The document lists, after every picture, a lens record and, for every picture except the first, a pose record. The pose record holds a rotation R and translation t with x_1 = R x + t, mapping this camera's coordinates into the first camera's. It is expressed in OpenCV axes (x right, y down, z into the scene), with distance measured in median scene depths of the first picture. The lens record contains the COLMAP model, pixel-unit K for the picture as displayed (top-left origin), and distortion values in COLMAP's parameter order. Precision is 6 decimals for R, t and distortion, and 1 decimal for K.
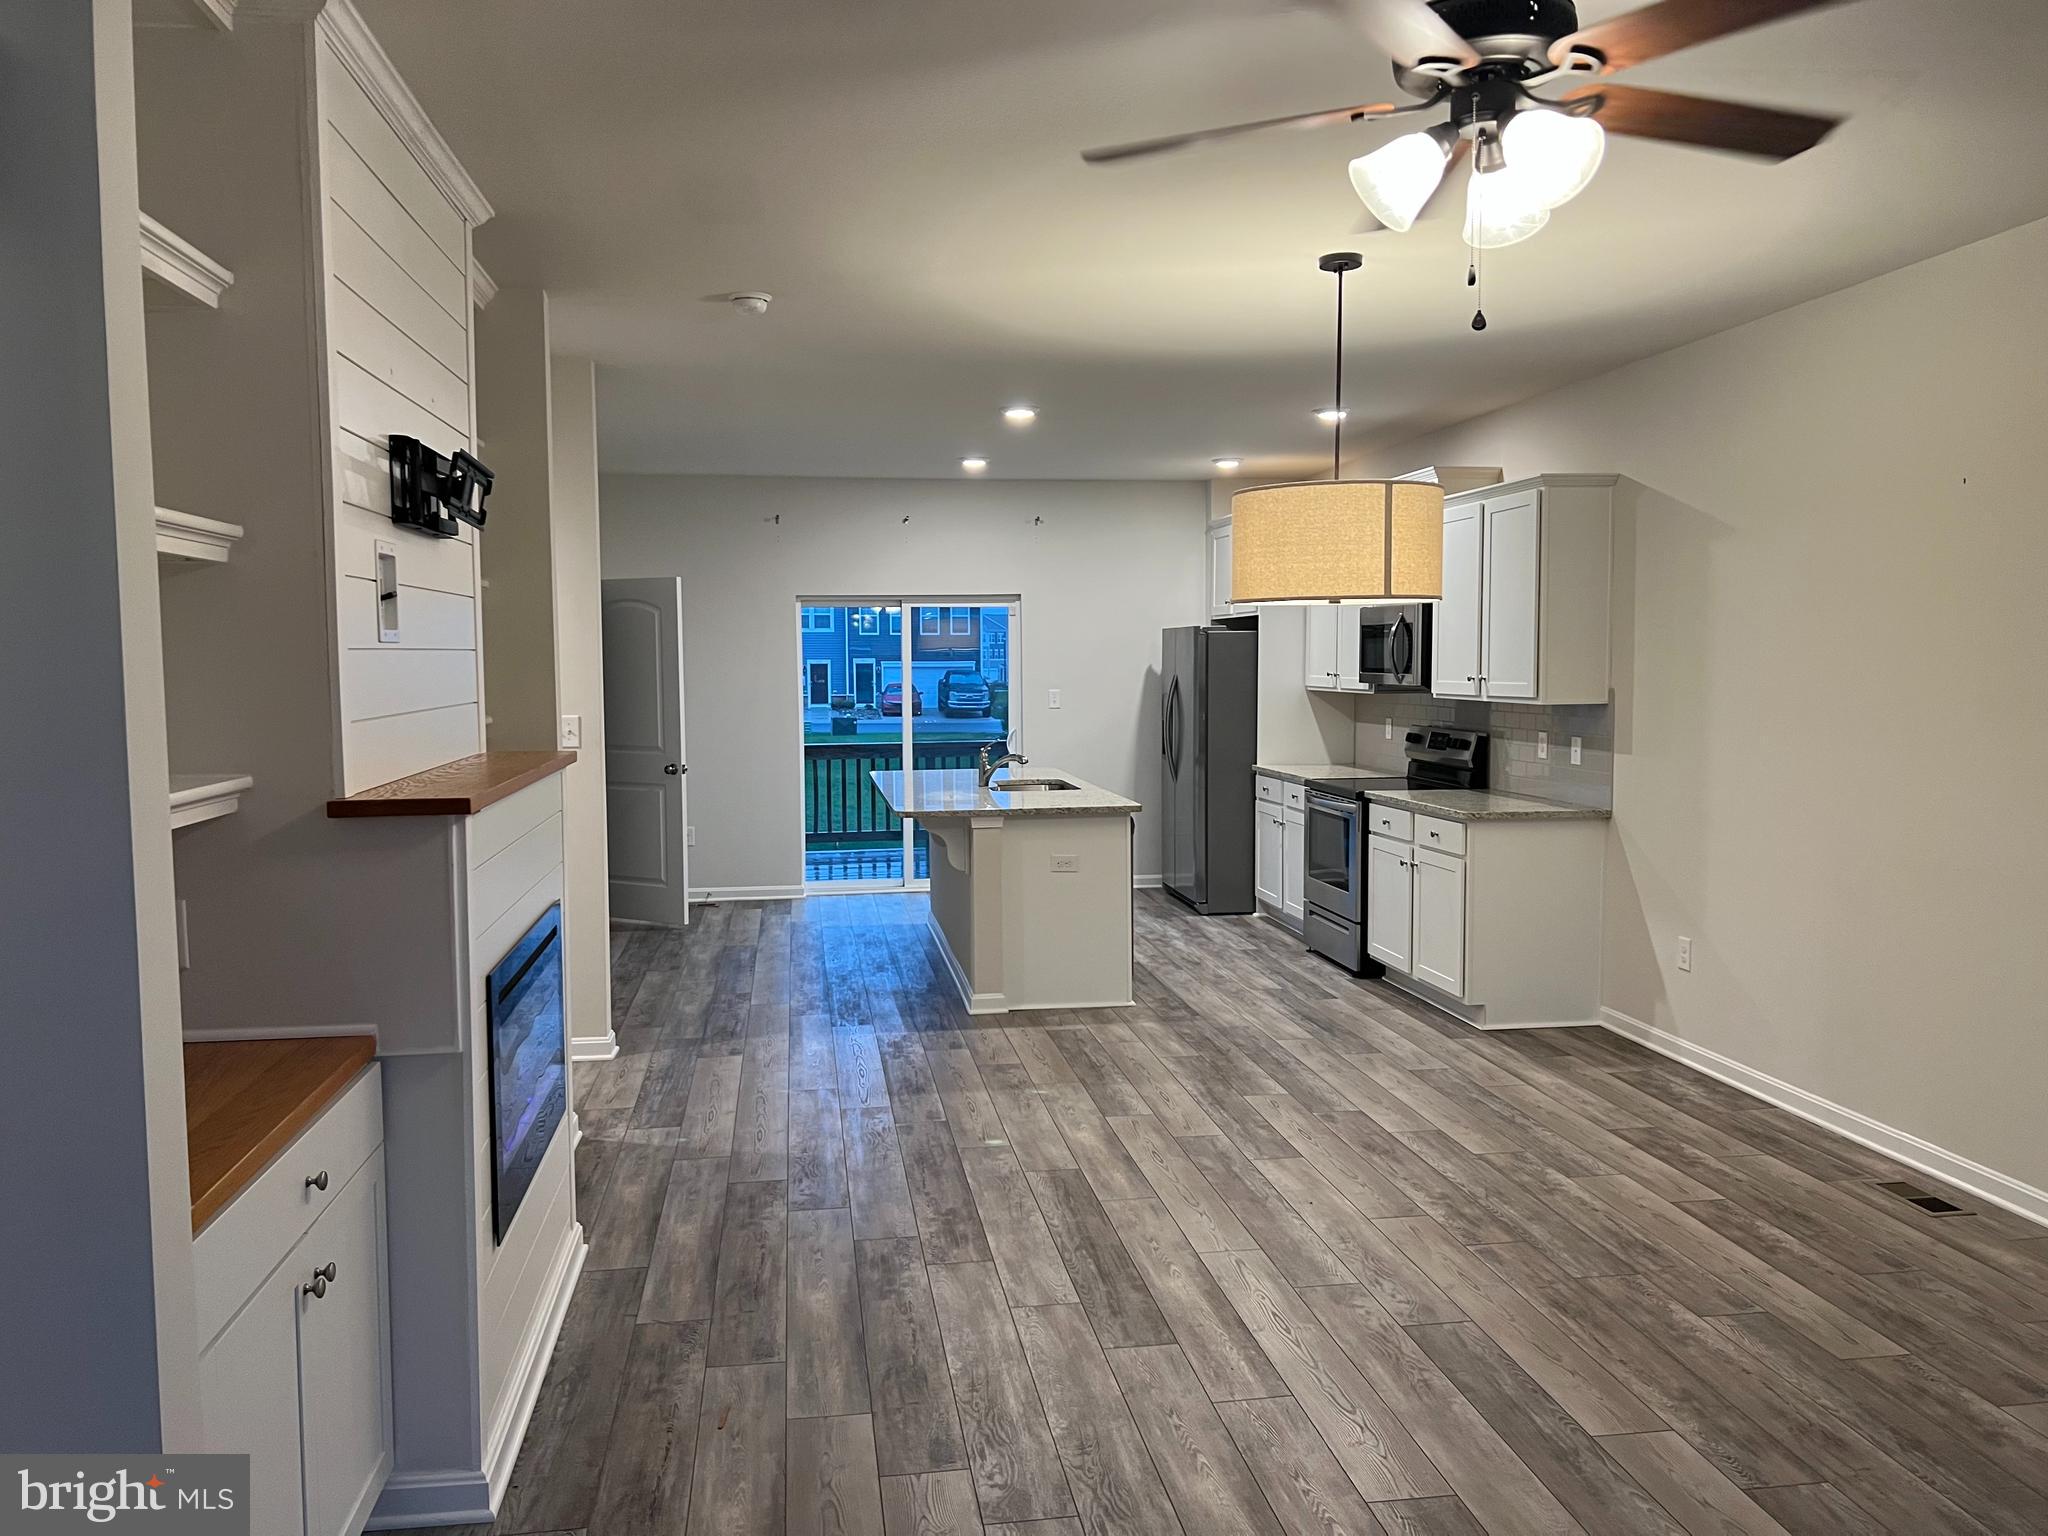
lens RADIAL K [[1526.8, 0, 1012.4], [0, 1526.8, 770.0], [0, 0, 1]] dist [0.044665, -0.050724]
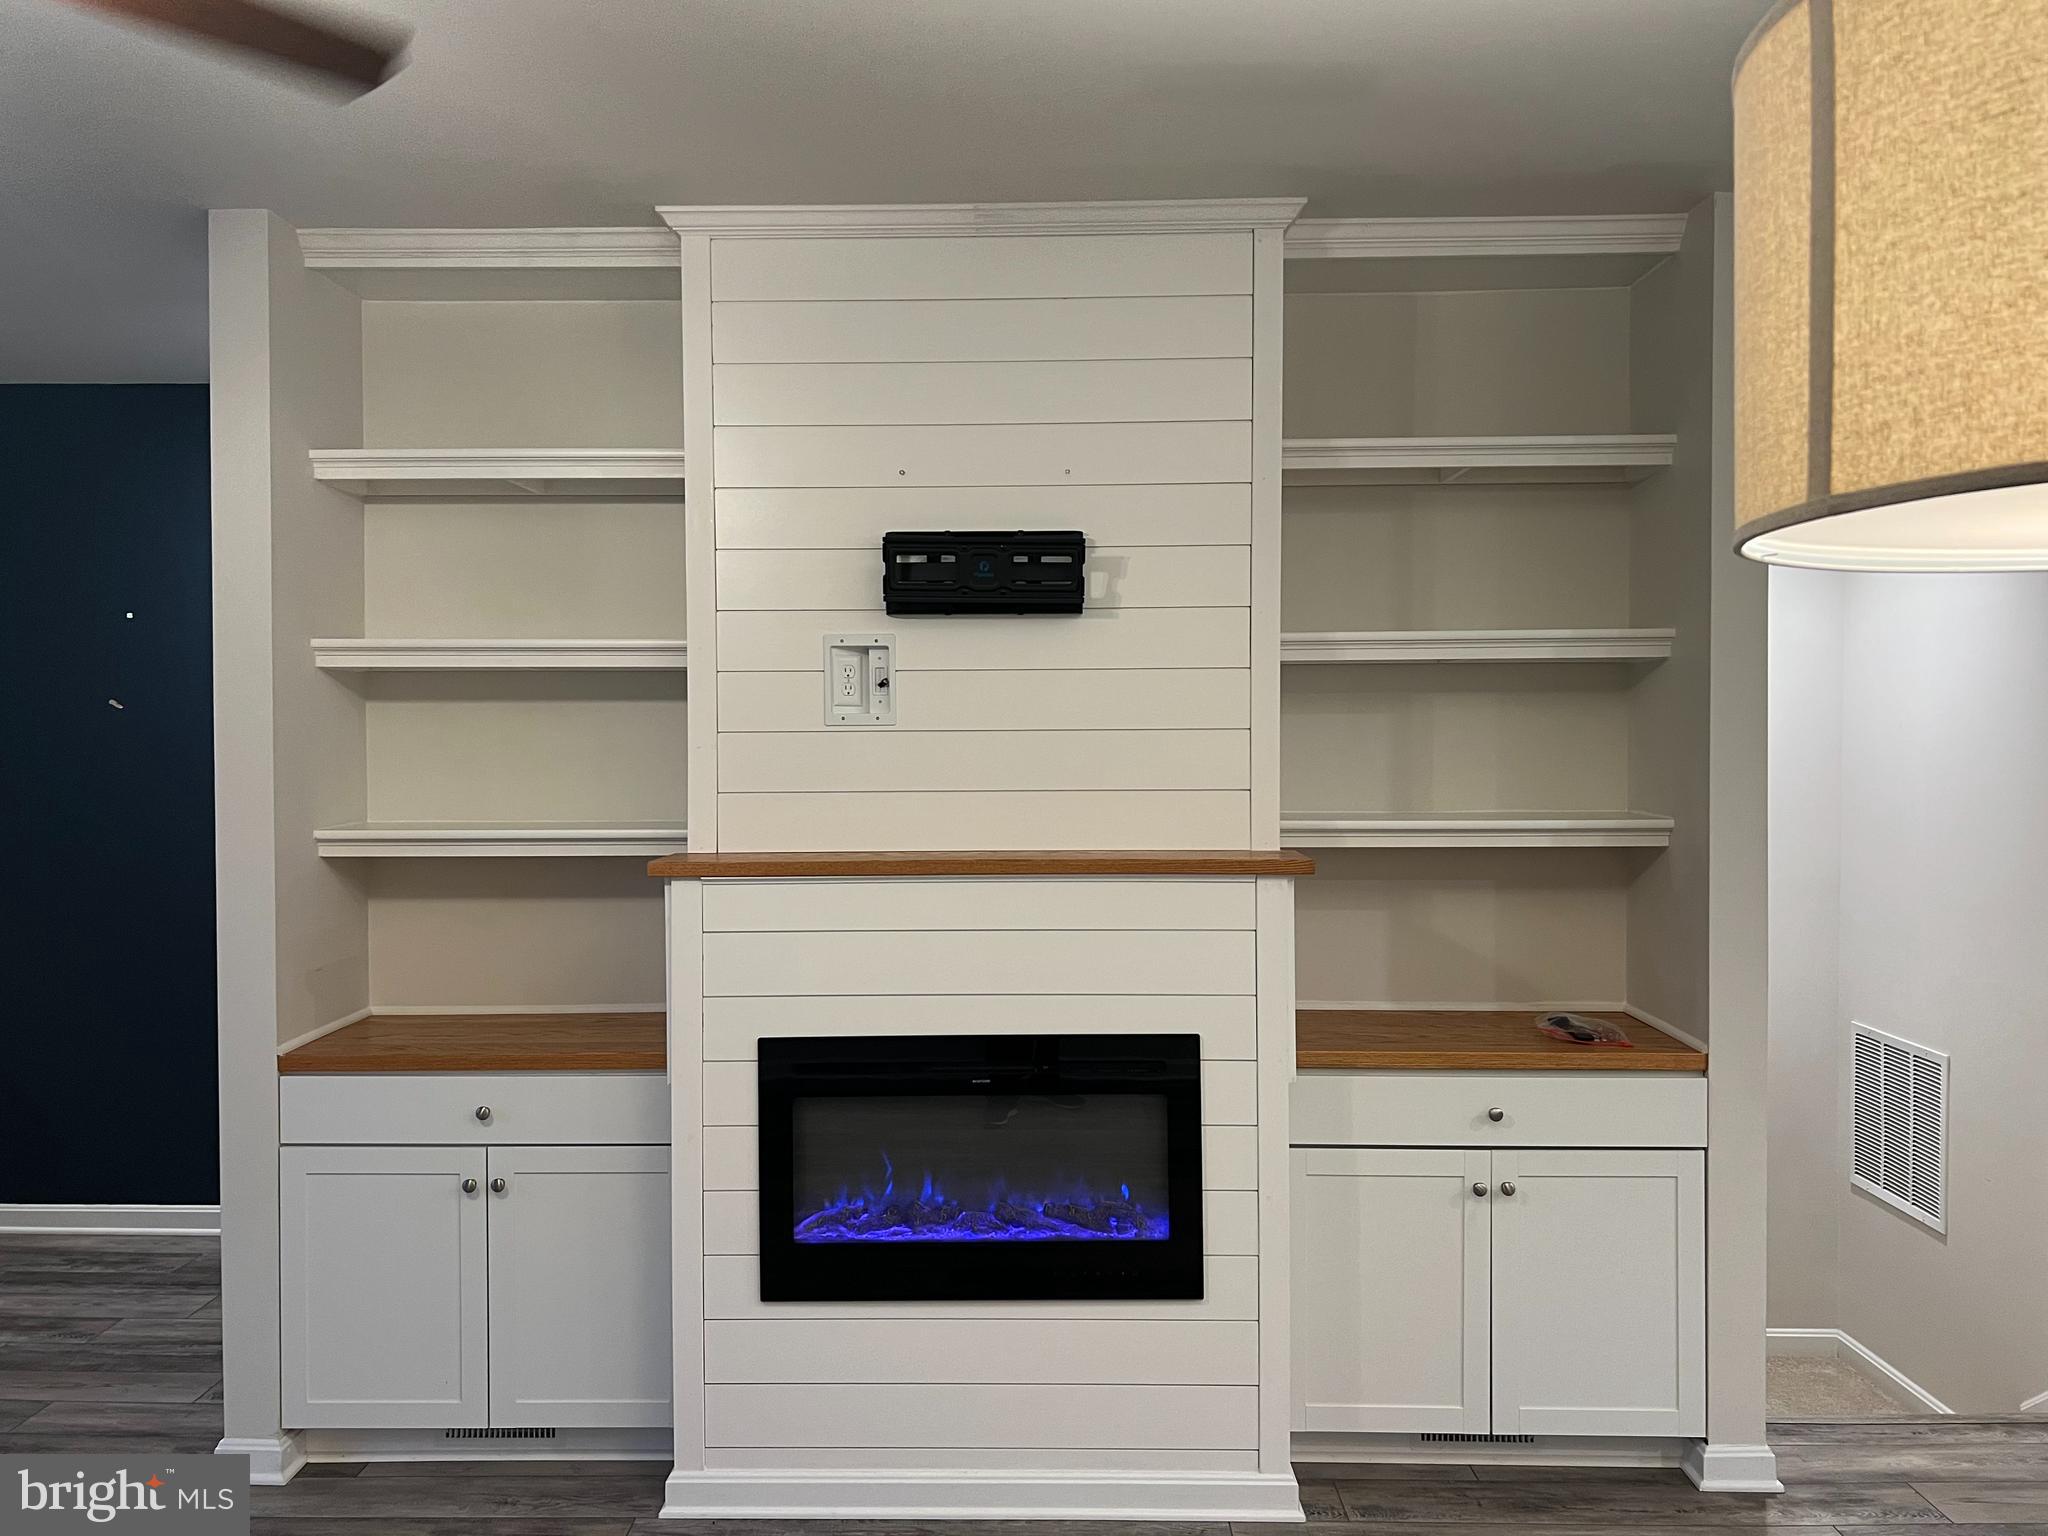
lens RADIAL K [[1526.8, 0, 1014.0], [0, 1526.8, 759.1], [0, 0, 1]] dist [0.044665, -0.050724]
pose [[-0.158546, 0.023362, -0.987075, 0.448177], [-0.070314, 0.996915, 0.034889, -0.072520], [0.984845, 0.074936, -0.156414, 0.883082]]
